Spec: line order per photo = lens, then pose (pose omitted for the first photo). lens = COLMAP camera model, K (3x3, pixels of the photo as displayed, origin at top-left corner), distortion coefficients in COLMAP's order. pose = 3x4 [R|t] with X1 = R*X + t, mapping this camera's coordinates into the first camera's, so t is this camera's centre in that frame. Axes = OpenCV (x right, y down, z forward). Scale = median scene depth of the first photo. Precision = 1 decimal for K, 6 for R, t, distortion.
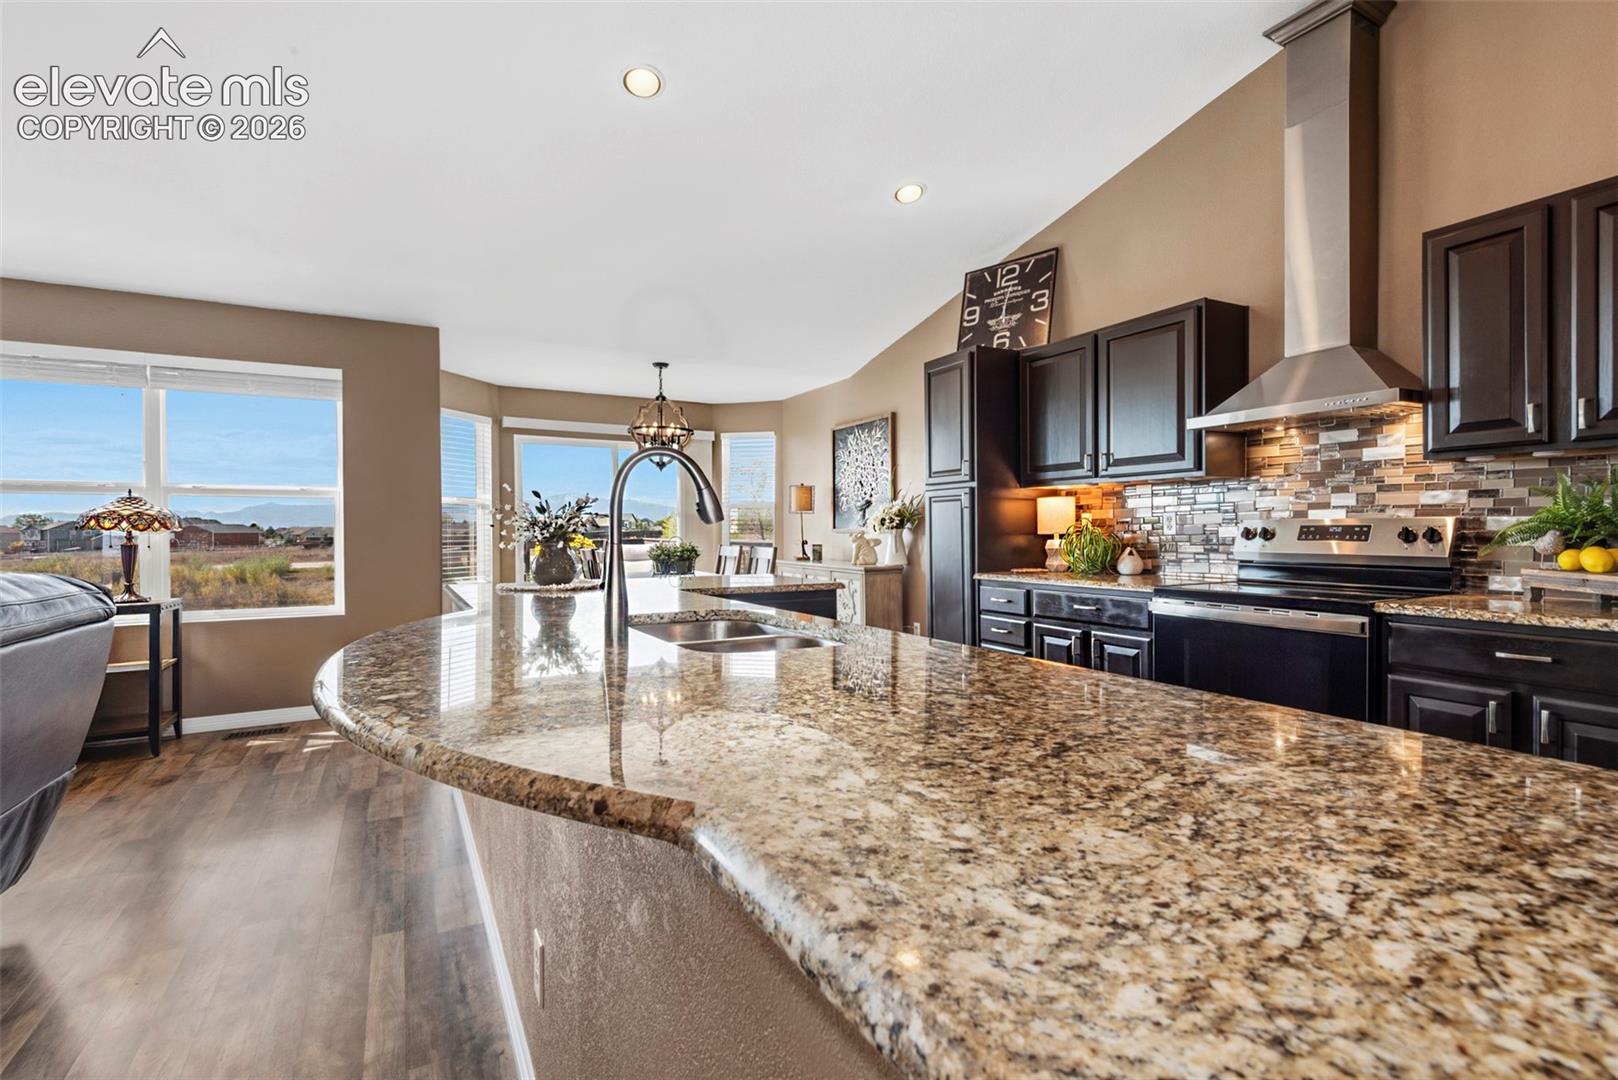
lens RADIAL K [[739.8, 0, 800.6], [0, 739.8, 542.8], [0, 0, 1]] dist [-0.003308, -0.001063]
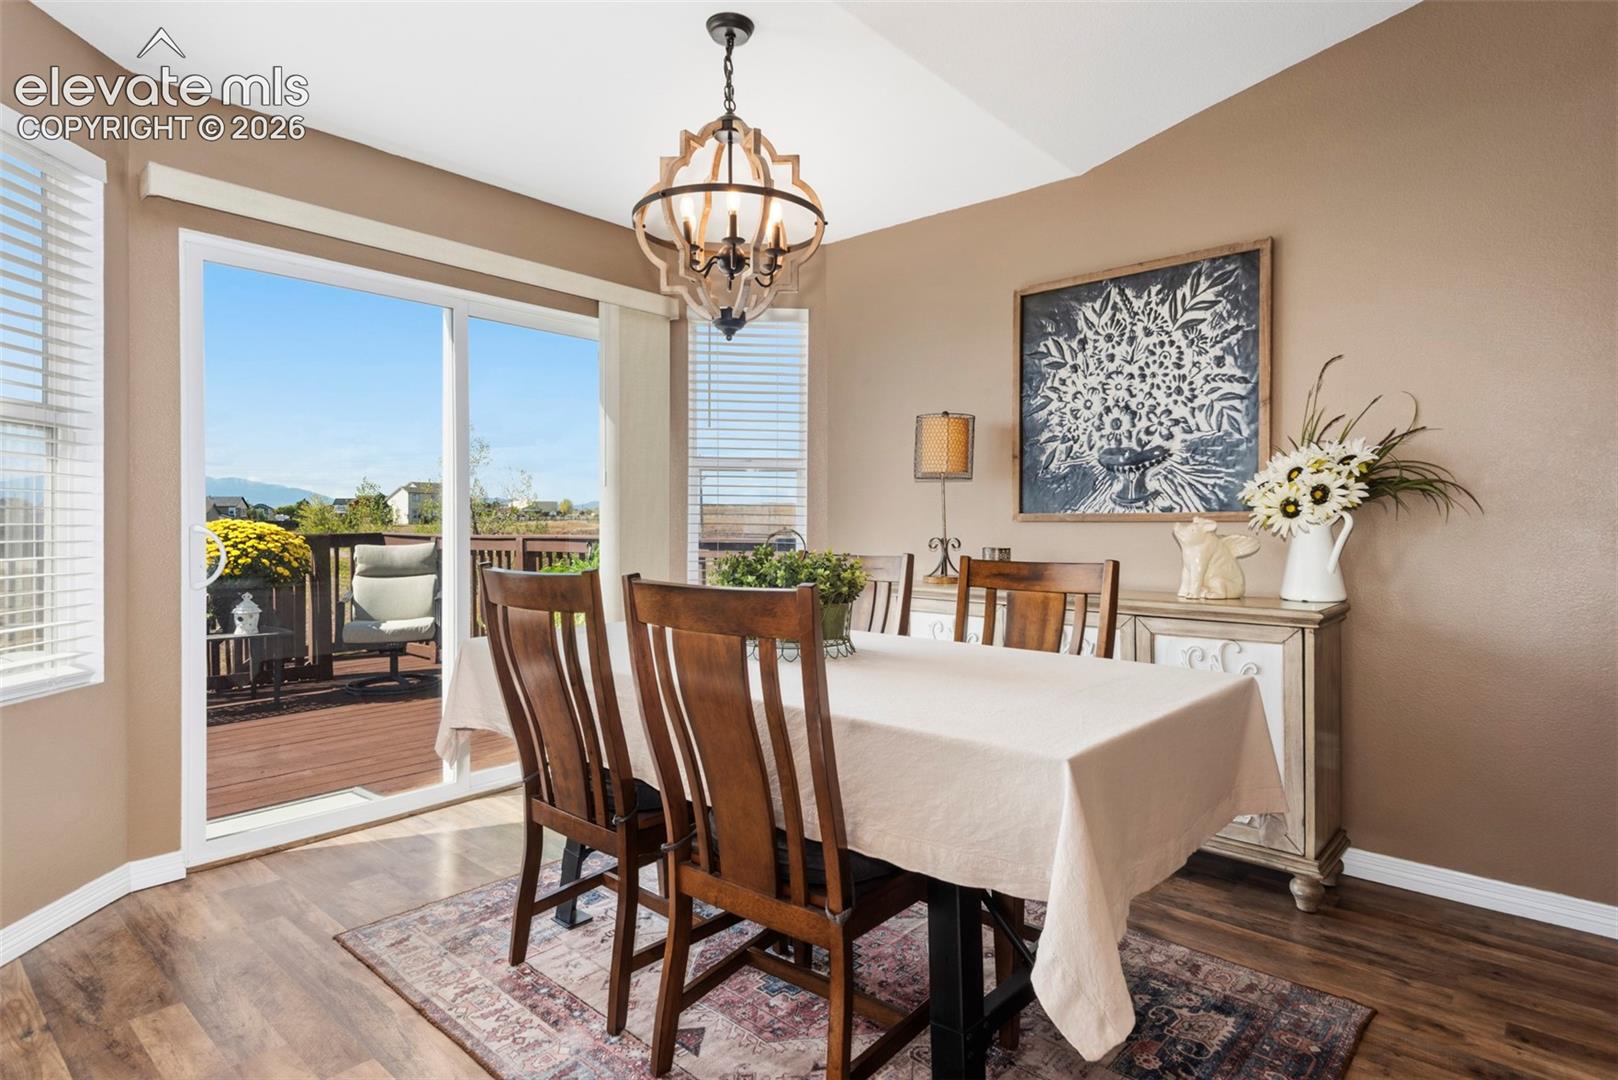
lens RADIAL K [[853.7, 0, 810.1], [0, 853.7, 532.8], [0, 0, 1]] dist [-0.005300, 0.000294]
pose [[0.940817, -0.004741, 0.338883, -0.368380], [0.004401, 0.999989, 0.001772, -0.011359], [-0.338887, -0.000176, 0.940827, 0.791950]]
